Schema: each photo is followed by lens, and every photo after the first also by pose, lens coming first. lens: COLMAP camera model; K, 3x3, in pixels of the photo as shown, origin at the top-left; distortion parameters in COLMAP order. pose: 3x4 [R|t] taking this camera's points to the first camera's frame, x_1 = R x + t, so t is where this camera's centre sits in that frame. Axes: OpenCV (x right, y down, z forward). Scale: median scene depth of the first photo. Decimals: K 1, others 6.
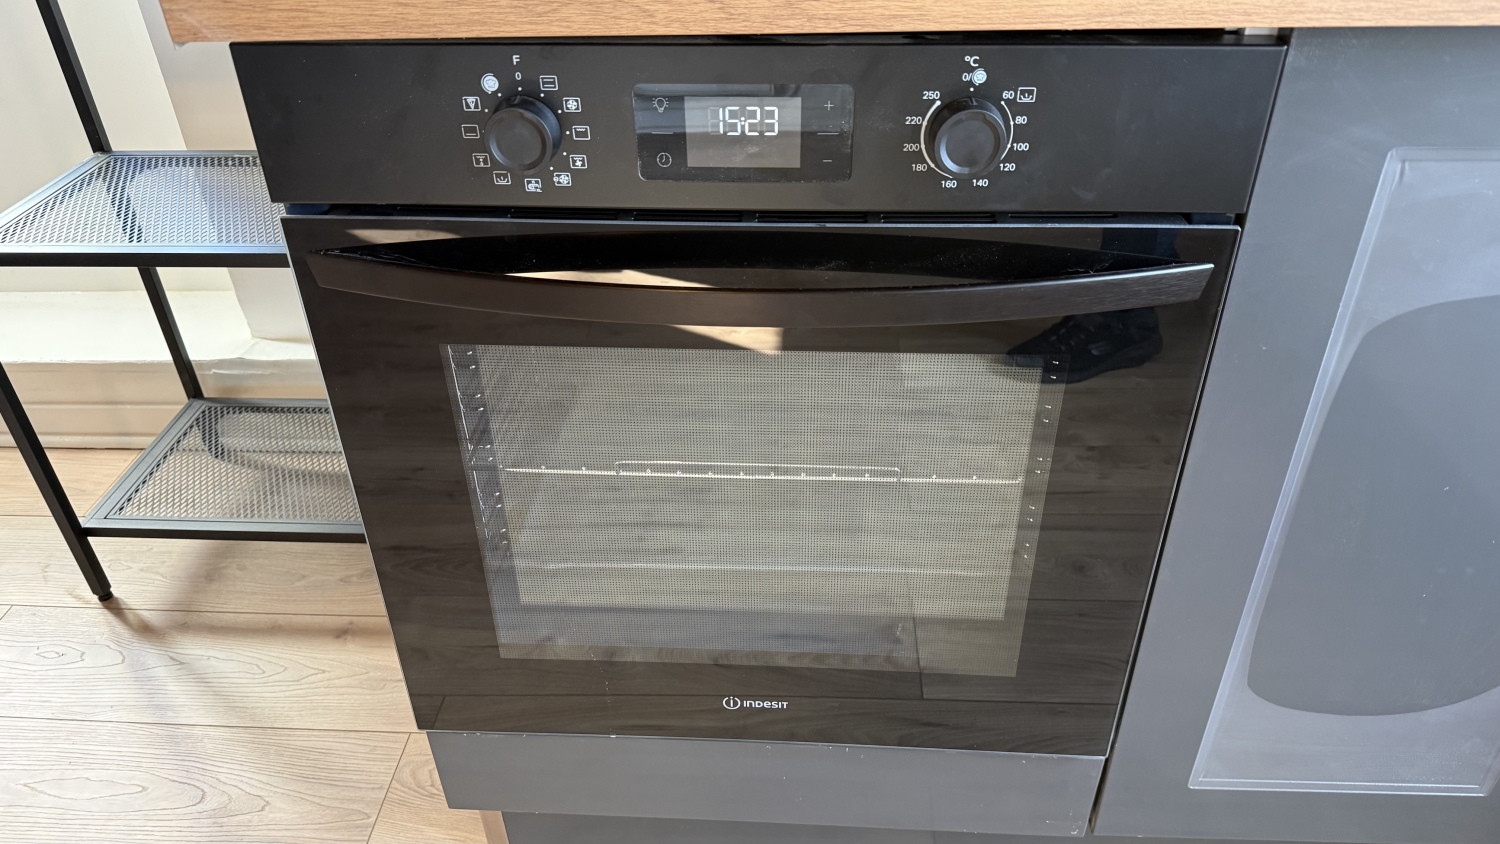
lens RADIAL K [[1057.9, 0, 751.2], [0, 1057.9, 437.2], [0, 0, 1]] dist [0.147709, -0.285178]
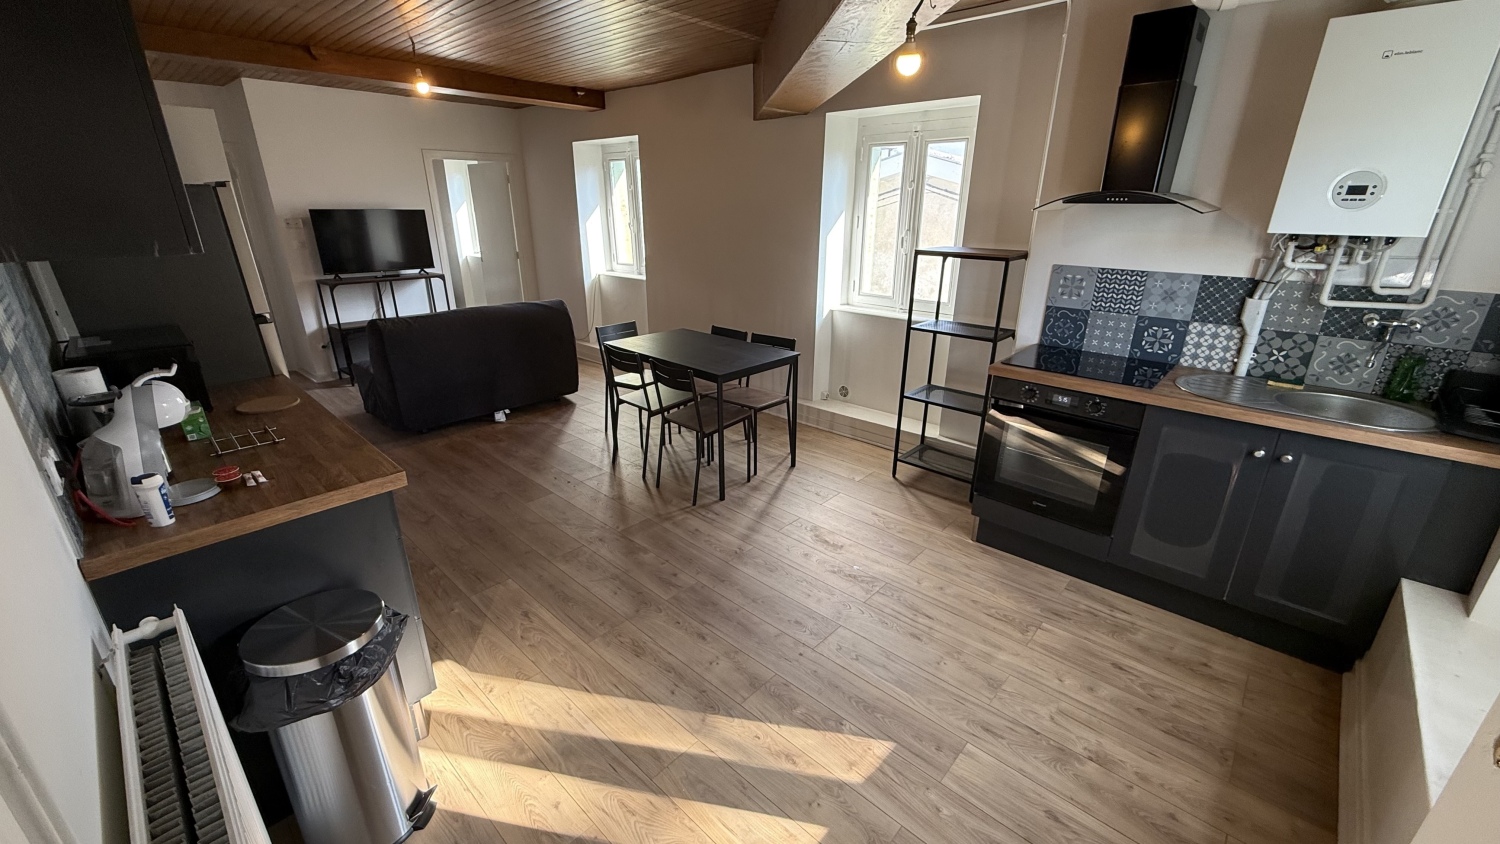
lens RADIAL K [[600.8, 0, 747.9], [0, 600.8, 424.7], [0, 0, 1]] dist [0.000729, -0.000111]
pose [[0.777391, 0.249145, -0.577572, 0.333000], [-0.380999, 0.917118, -0.117197, 0.521107], [0.500503, 0.311162, 0.807883, -1.493055]]
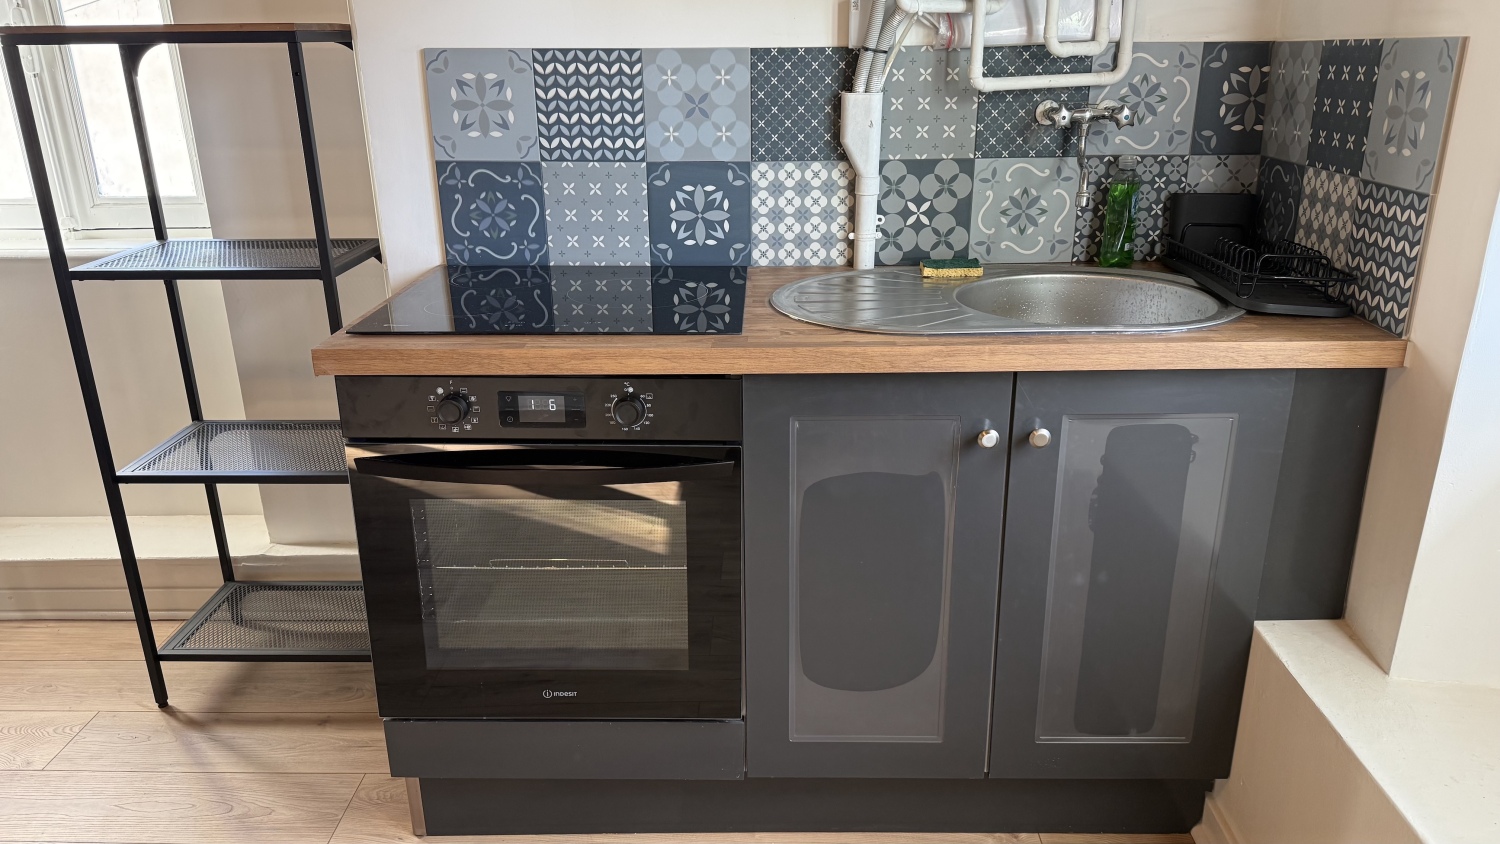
lens RADIAL K [[1057.9, 0, 751.2], [0, 1057.9, 437.2], [0, 0, 1]] dist [0.147709, -0.285178]
pose [[0.998916, 0.001522, 0.046516, 0.170957], [0.010216, 0.967920, -0.251051, 0.191419], [-0.045406, 0.251254, 0.966856, -0.661649]]
